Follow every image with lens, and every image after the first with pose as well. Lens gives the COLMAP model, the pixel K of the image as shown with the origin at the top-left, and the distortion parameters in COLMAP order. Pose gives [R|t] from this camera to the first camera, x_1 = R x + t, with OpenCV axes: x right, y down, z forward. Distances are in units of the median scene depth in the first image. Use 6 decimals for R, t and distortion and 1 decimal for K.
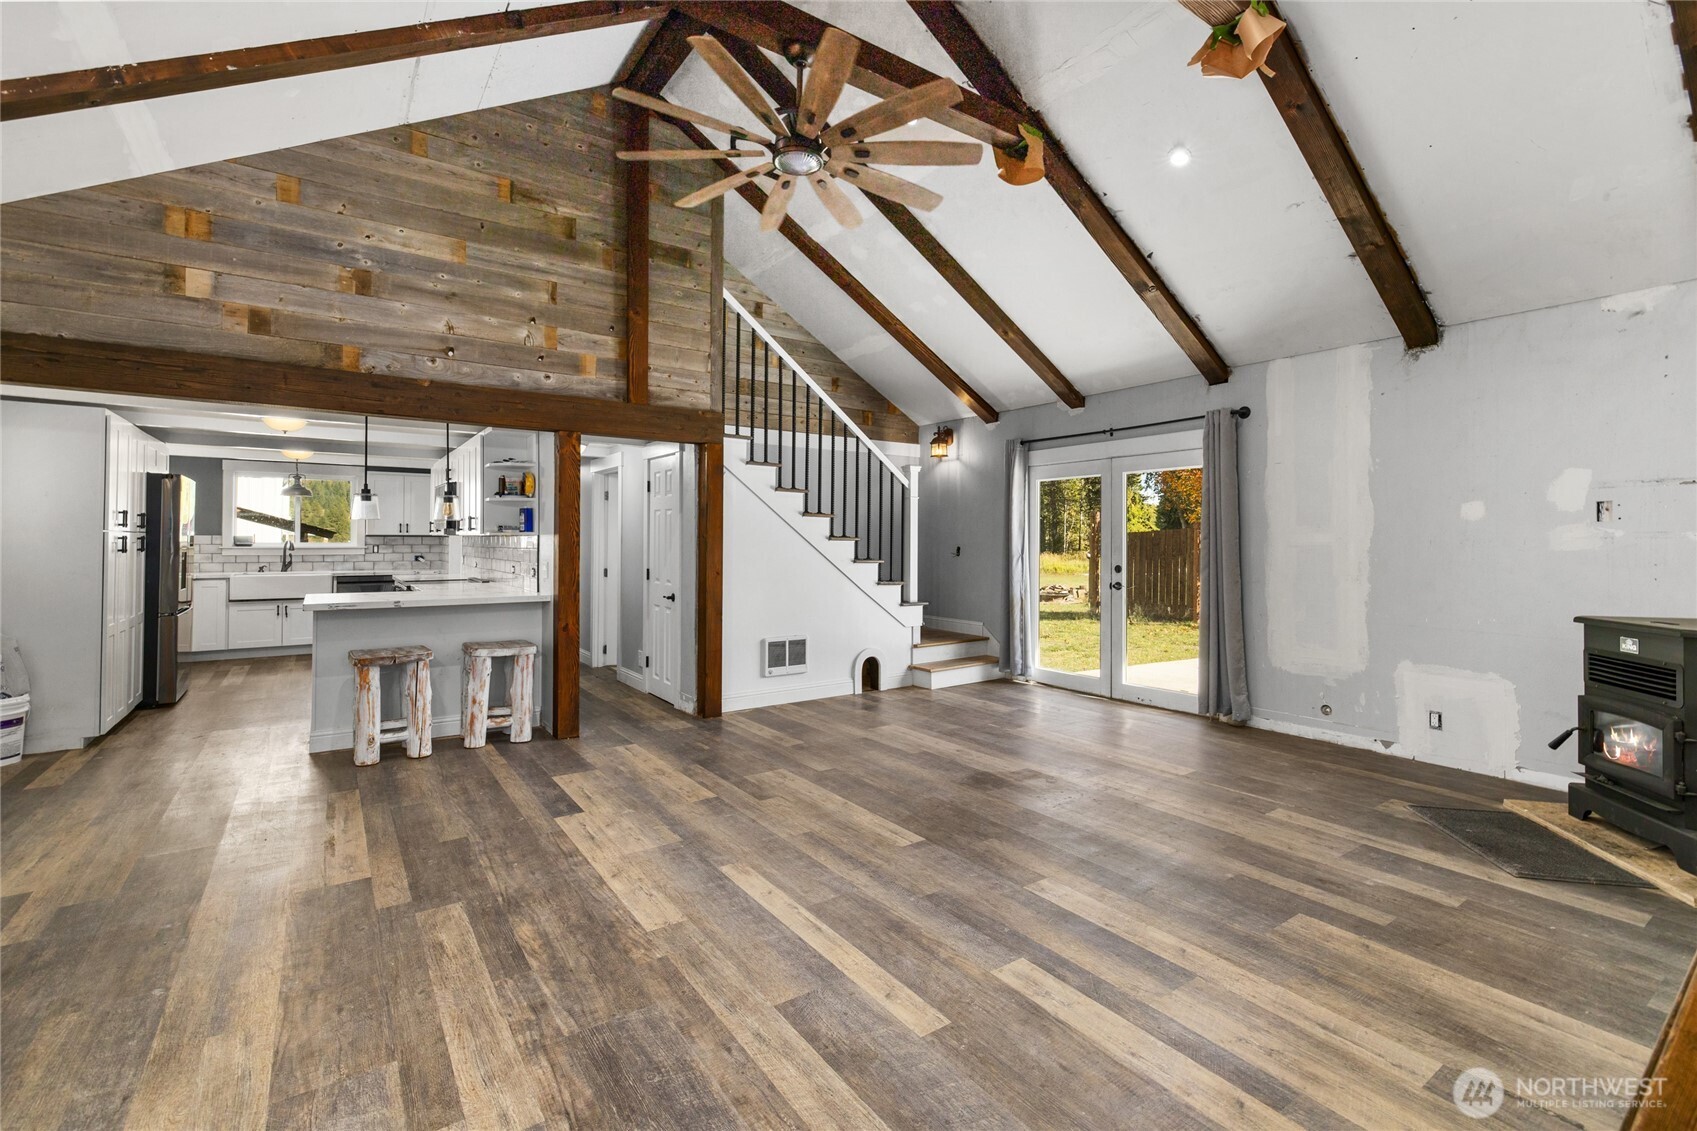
lens RADIAL K [[737.5, 0, 850.4], [0, 737.5, 527.0], [0, 0, 1]] dist [-0.003408, 0.000800]
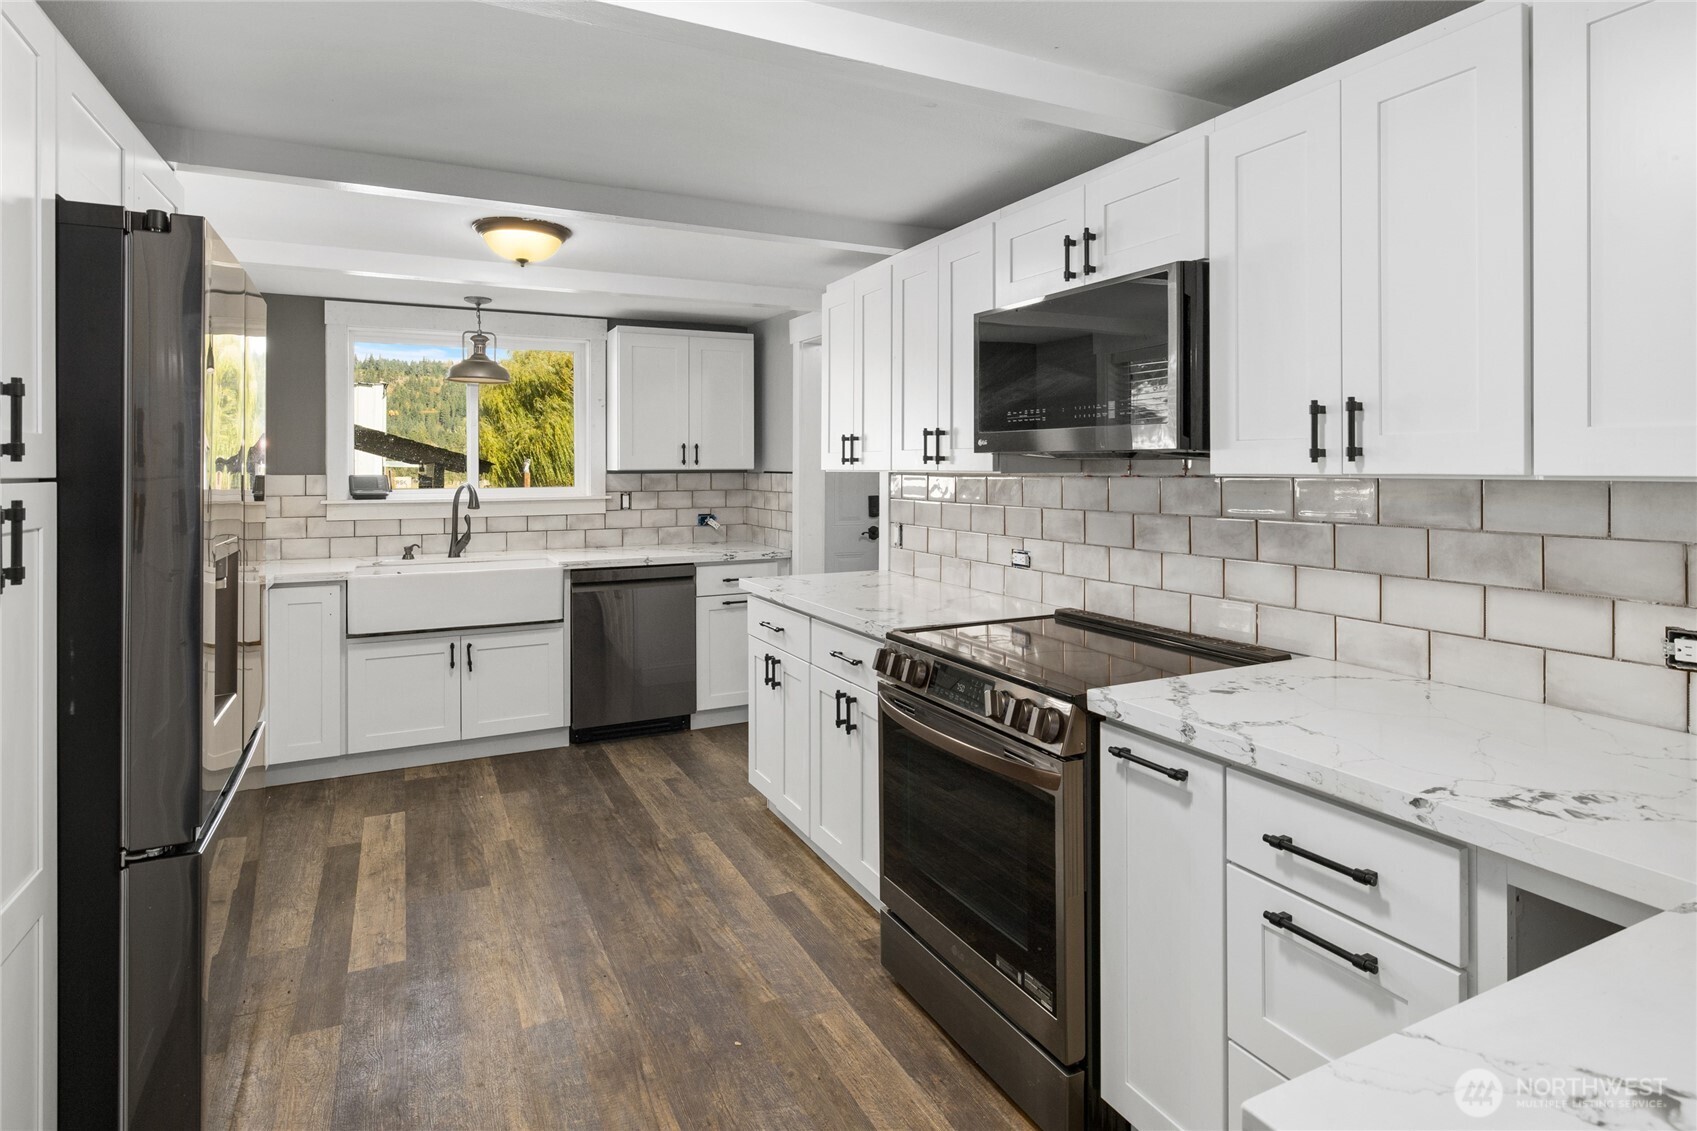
lens RADIAL K [[910.6, 0, 852.2], [0, 910.6, 468.5], [0, 0, 1]] dist [-0.000411, 0.000844]
pose [[0.985981, -0.015276, -0.166156, -0.446727], [0.016655, 0.999837, 0.006906, 0.009023], [0.166023, -0.009576, 0.986075, 0.508721]]
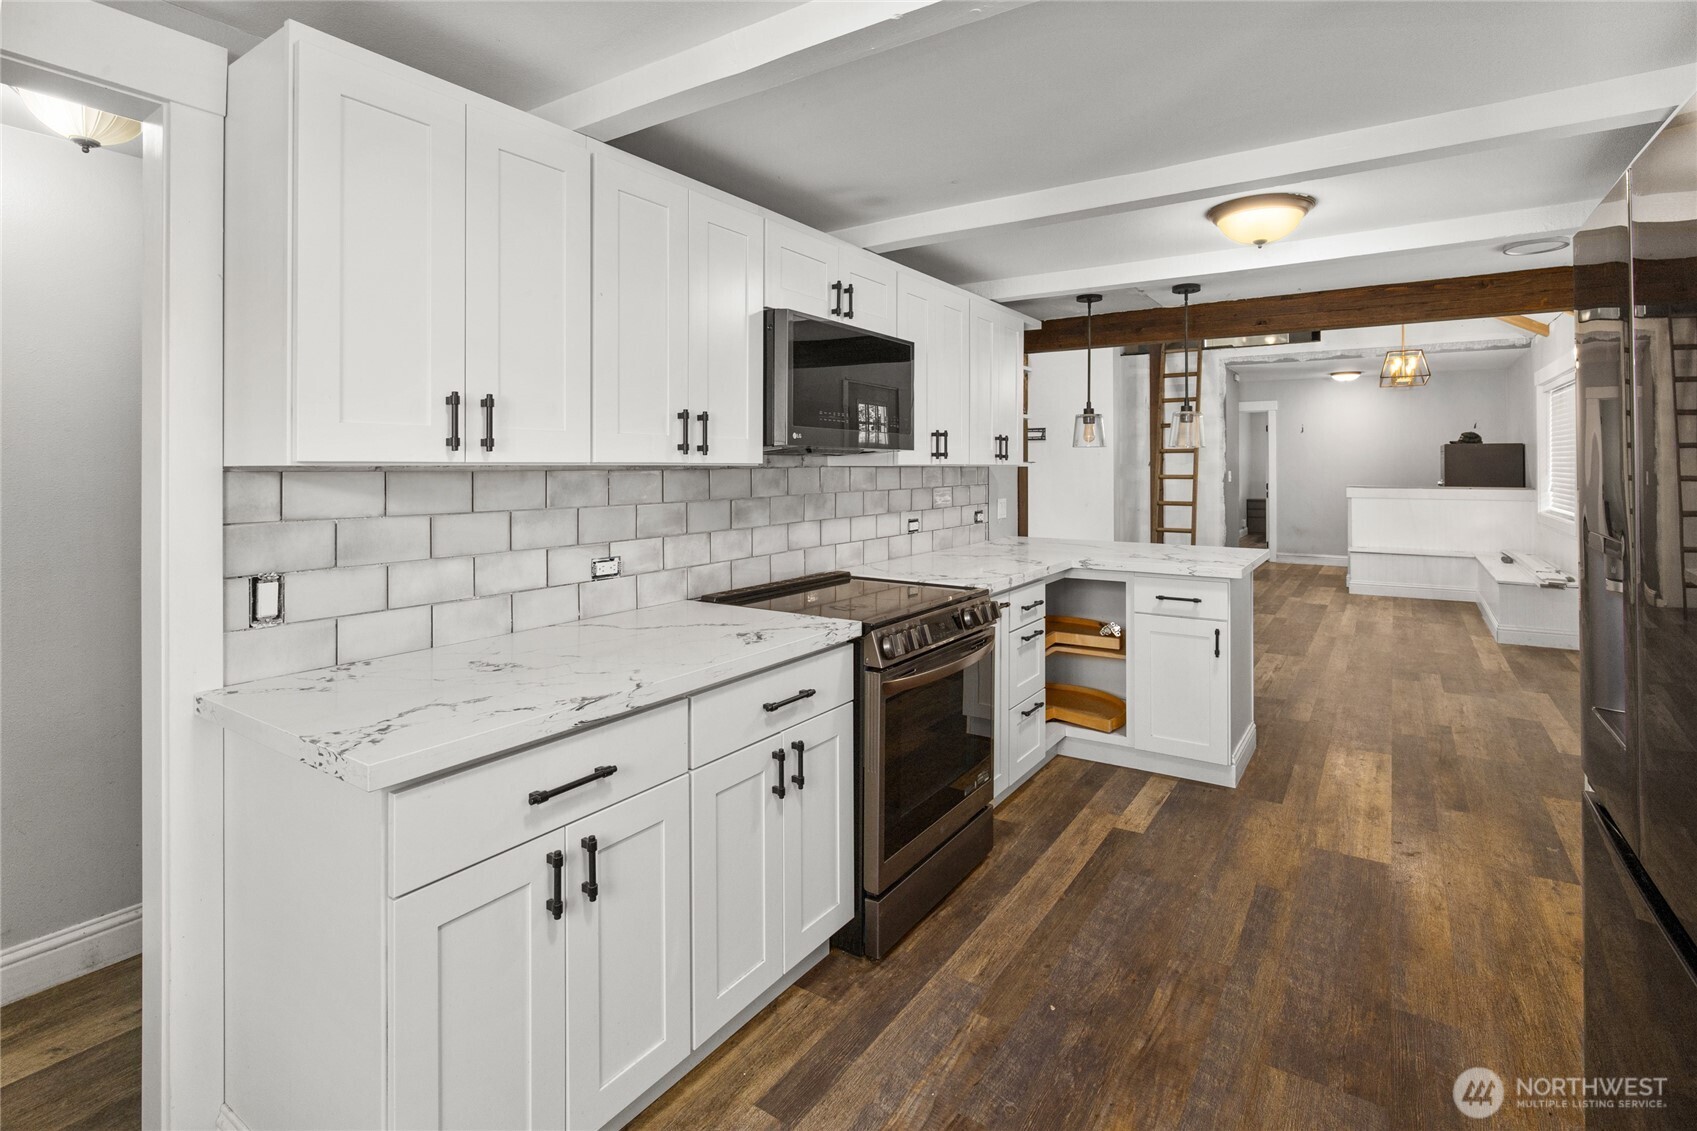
lens RADIAL K [[816.1, 0, 855.9], [0, 816.1, 459.9], [0, 0, 1]] dist [-0.004635, 0.000119]
pose [[-0.351028, -0.007059, 0.936338, -0.722951], [-0.012021, 0.999923, 0.003032, 0.010479], [-0.936288, -0.010191, -0.351086, 0.889394]]
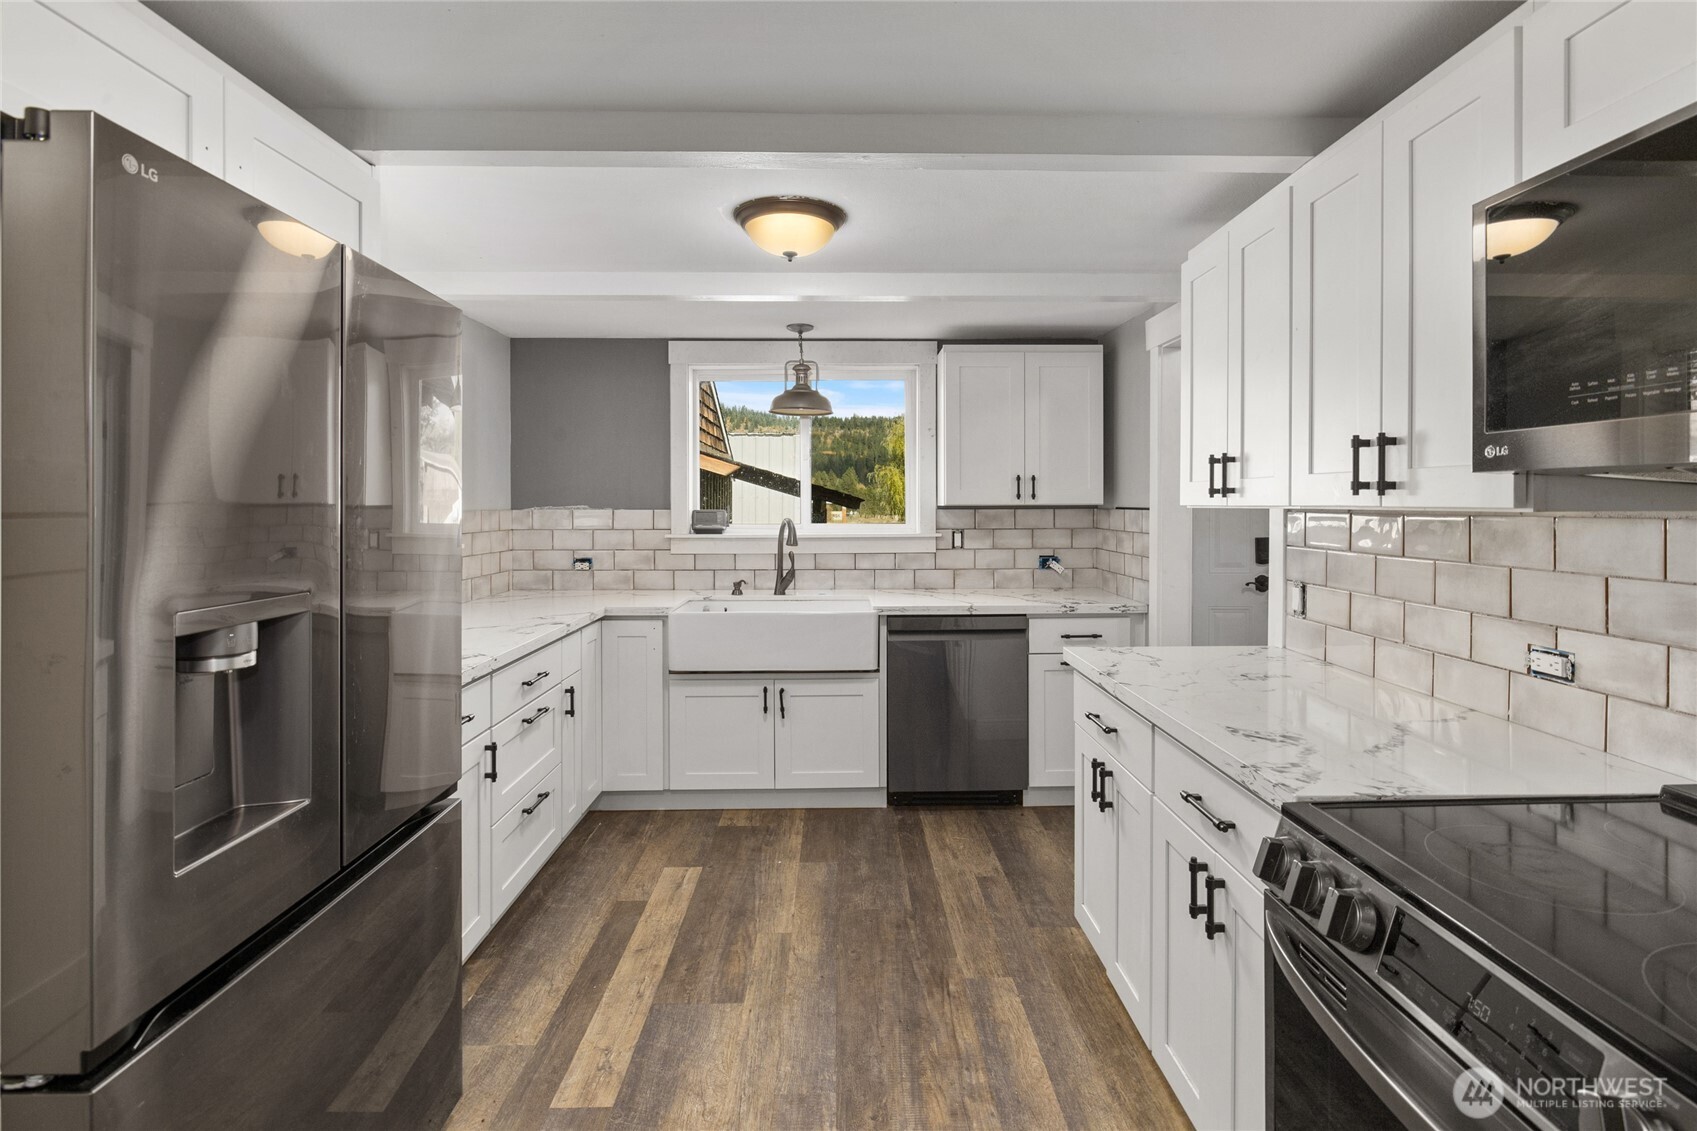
lens RADIAL K [[816.1, 0, 851.0], [0, 816.1, 509.4], [0, 0, 1]] dist [-0.004635, 0.000119]
pose [[0.818846, -0.011325, -0.573902, -0.464444], [0.017382, 0.999836, 0.005070, 0.010442], [0.573751, -0.014127, 0.818908, 0.637139]]
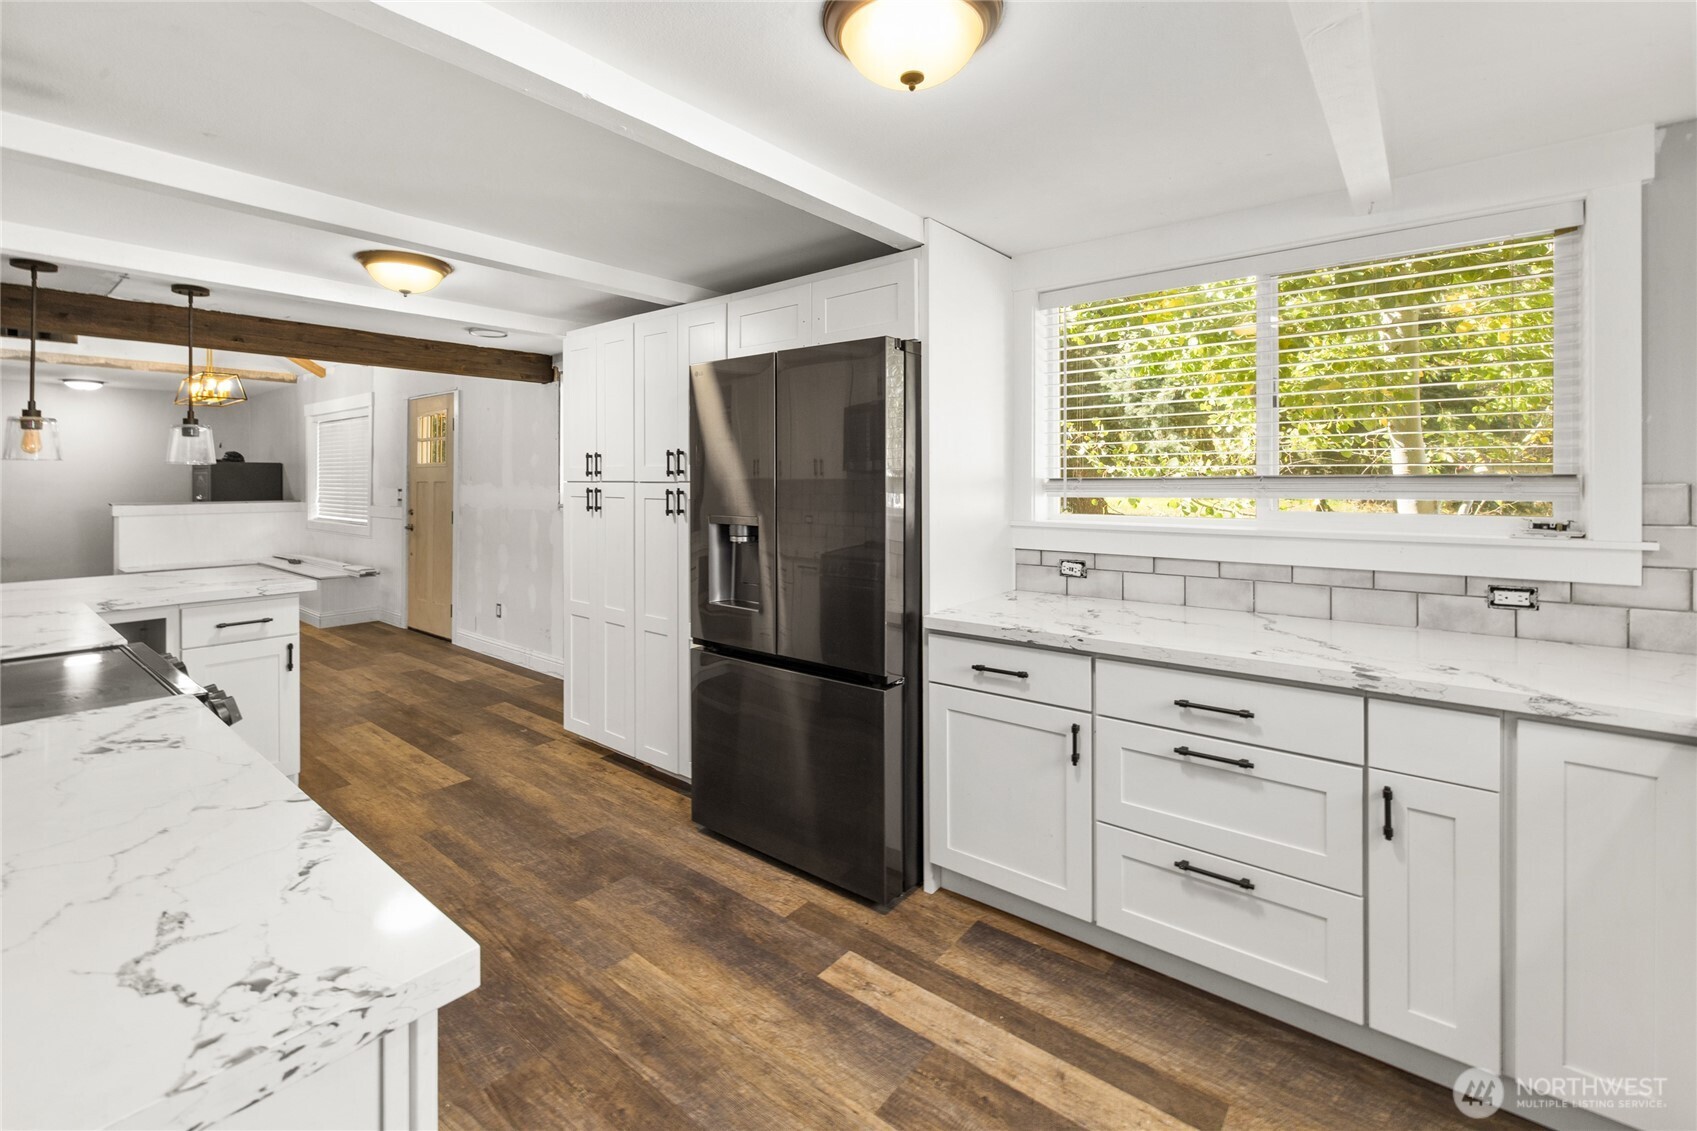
lens RADIAL K [[737.5, 0, 838.3], [0, 737.5, 479.9], [0, 0, 1]] dist [-0.003408, 0.000800]
pose [[-0.967513, -0.009446, -0.252644, -0.587002], [-0.007264, 0.999928, -0.009570, 0.012272], [0.252716, -0.007424, -0.967512, 1.004896]]
